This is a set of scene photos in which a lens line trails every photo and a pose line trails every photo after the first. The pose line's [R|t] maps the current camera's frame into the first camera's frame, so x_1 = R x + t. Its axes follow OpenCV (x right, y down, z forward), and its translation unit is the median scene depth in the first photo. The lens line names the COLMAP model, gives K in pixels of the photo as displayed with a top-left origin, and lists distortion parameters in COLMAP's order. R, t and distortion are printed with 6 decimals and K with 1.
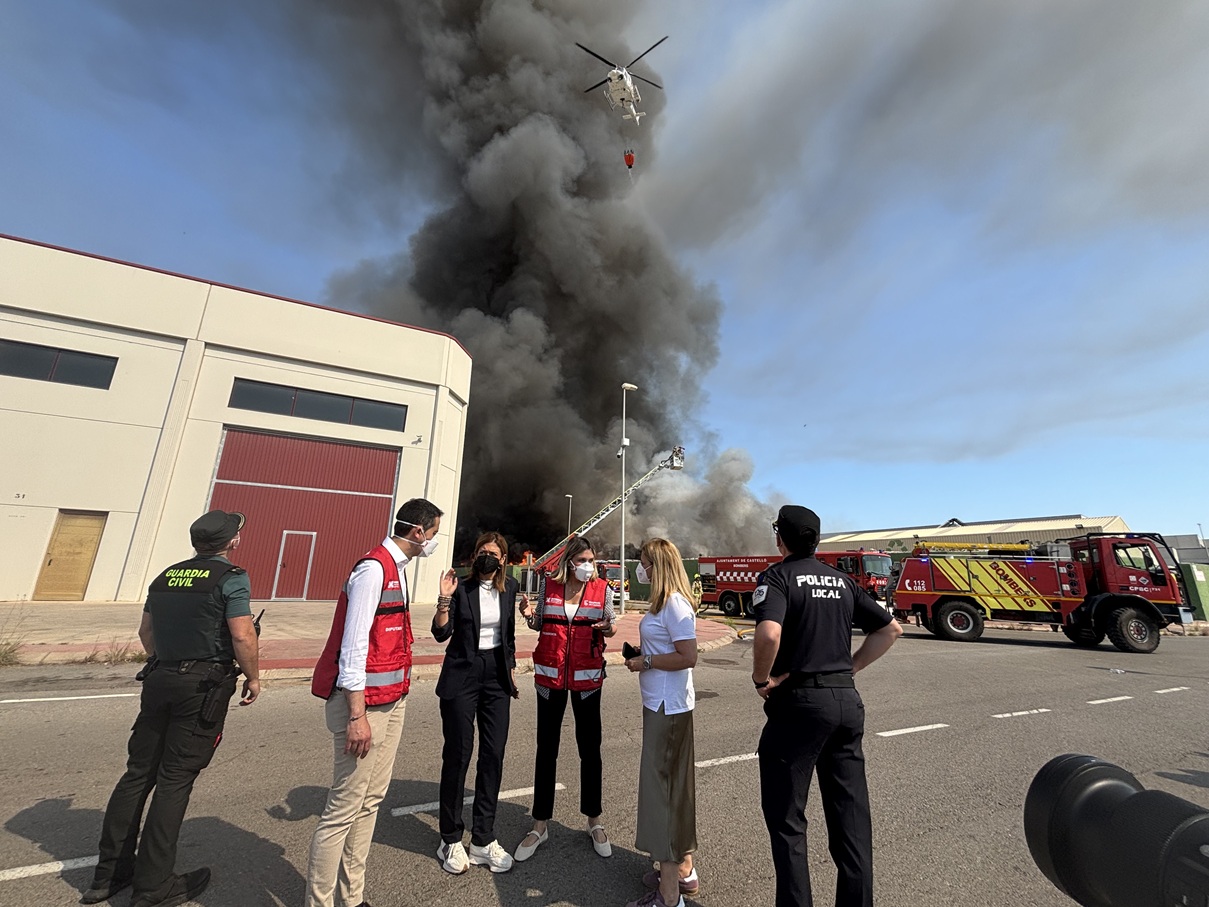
lens RADIAL K [[487.9, 0, 604.5], [0, 487.9, 453.5], [0, 0, 1]] dist [0.013655, 0.000071]
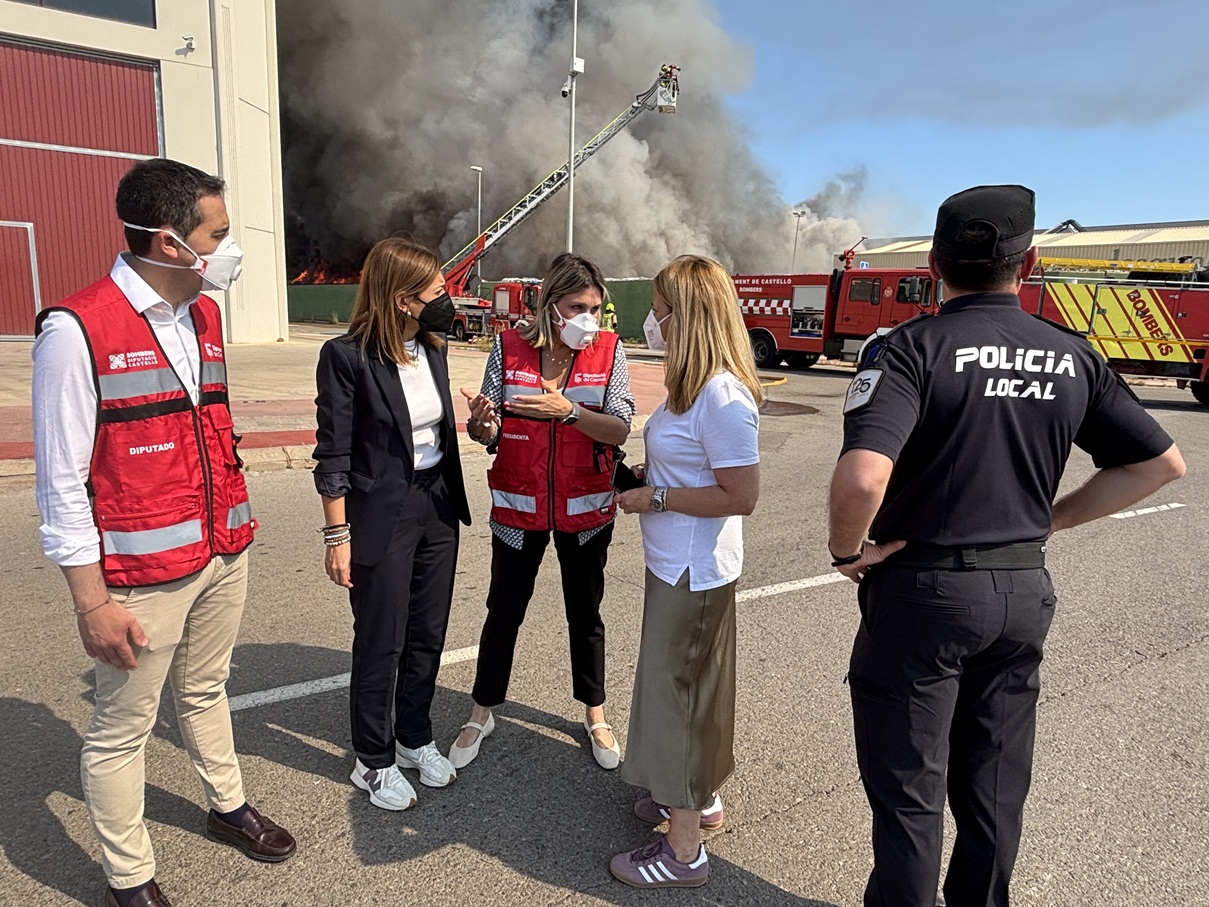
lens RADIAL K [[776.4, 0, 604.5], [0, 776.4, 453.5], [0, 0, 1]] dist [-0.011091, -0.000190]
pose [[0.996432, -0.004108, 0.084294, -0.020828], [-0.032114, 0.905215, 0.423739, 0.017085], [-0.078045, -0.424934, 0.901854, 0.146241]]
